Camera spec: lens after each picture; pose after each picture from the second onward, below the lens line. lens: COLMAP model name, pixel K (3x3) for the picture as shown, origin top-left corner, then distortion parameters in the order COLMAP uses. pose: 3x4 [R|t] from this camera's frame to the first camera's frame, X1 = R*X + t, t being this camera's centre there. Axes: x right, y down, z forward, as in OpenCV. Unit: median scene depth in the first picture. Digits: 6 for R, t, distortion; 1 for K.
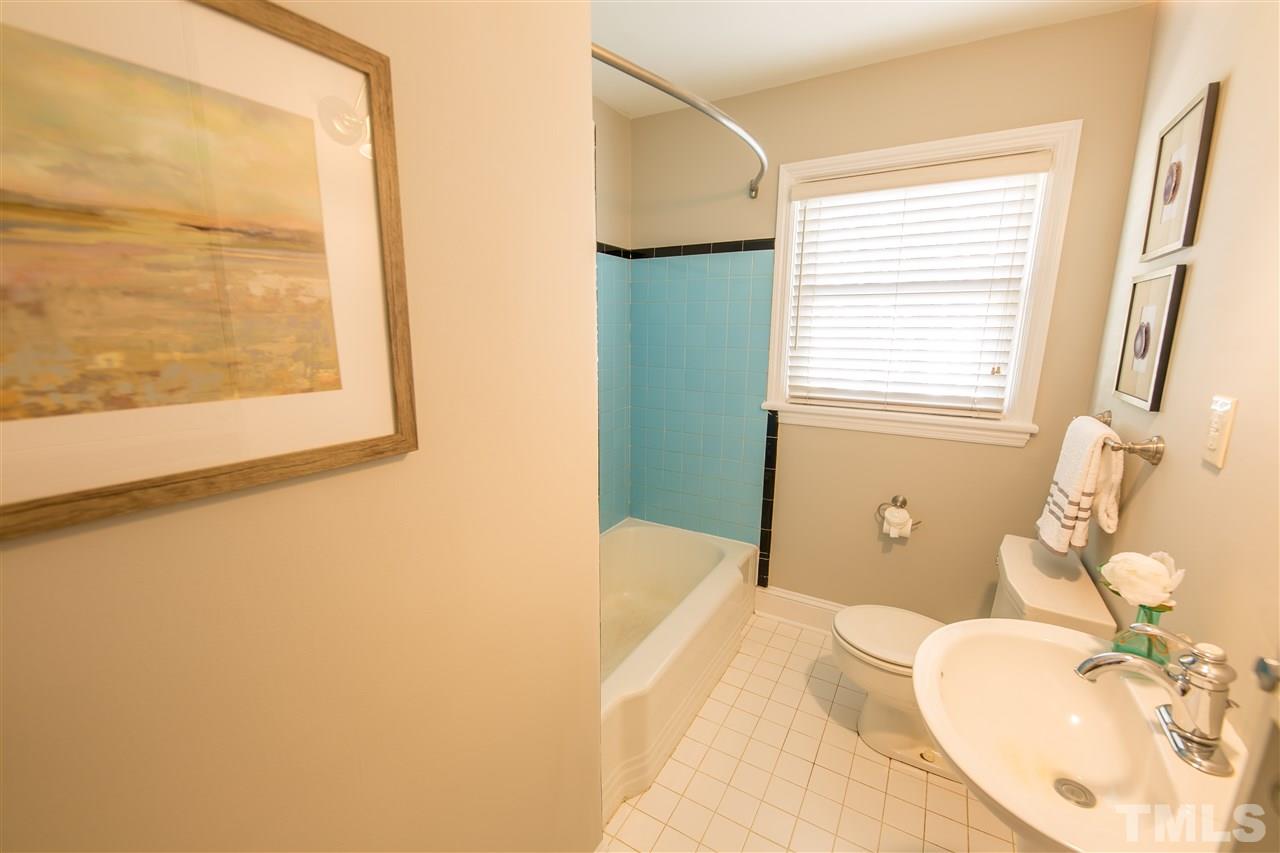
lens RADIAL K [[496.4, 0, 661.1], [0, 496.4, 431.8], [0, 0, 1]] dist [0.020066, -0.012768]
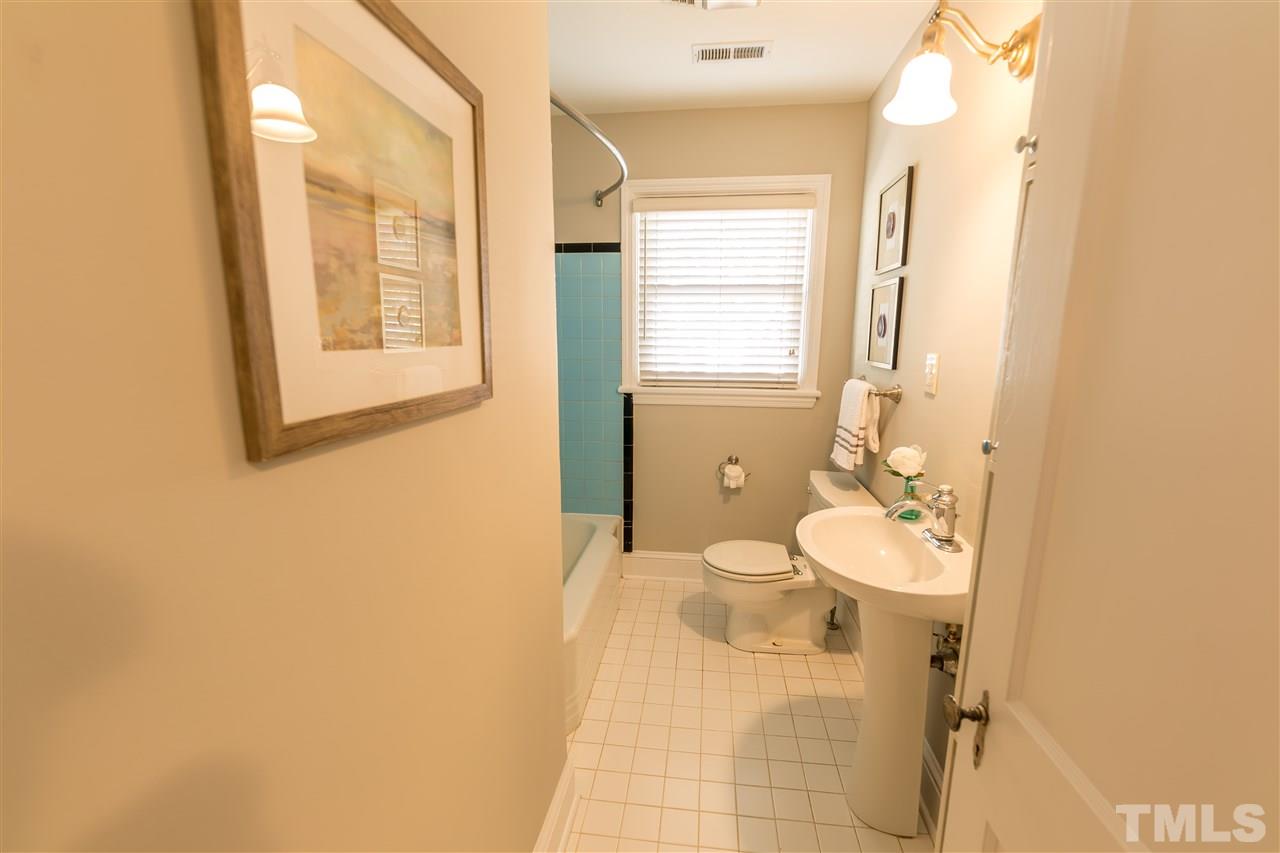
lens RADIAL K [[514.0, 0, 650.3], [0, 514.0, 430.7], [0, 0, 1]] dist [0.003772, -0.002694]
pose [[0.920344, -0.076872, 0.383480, -0.233947], [0.082480, 0.996591, 0.001823, 0.055647], [-0.382313, 0.029951, 0.923547, -0.129156]]
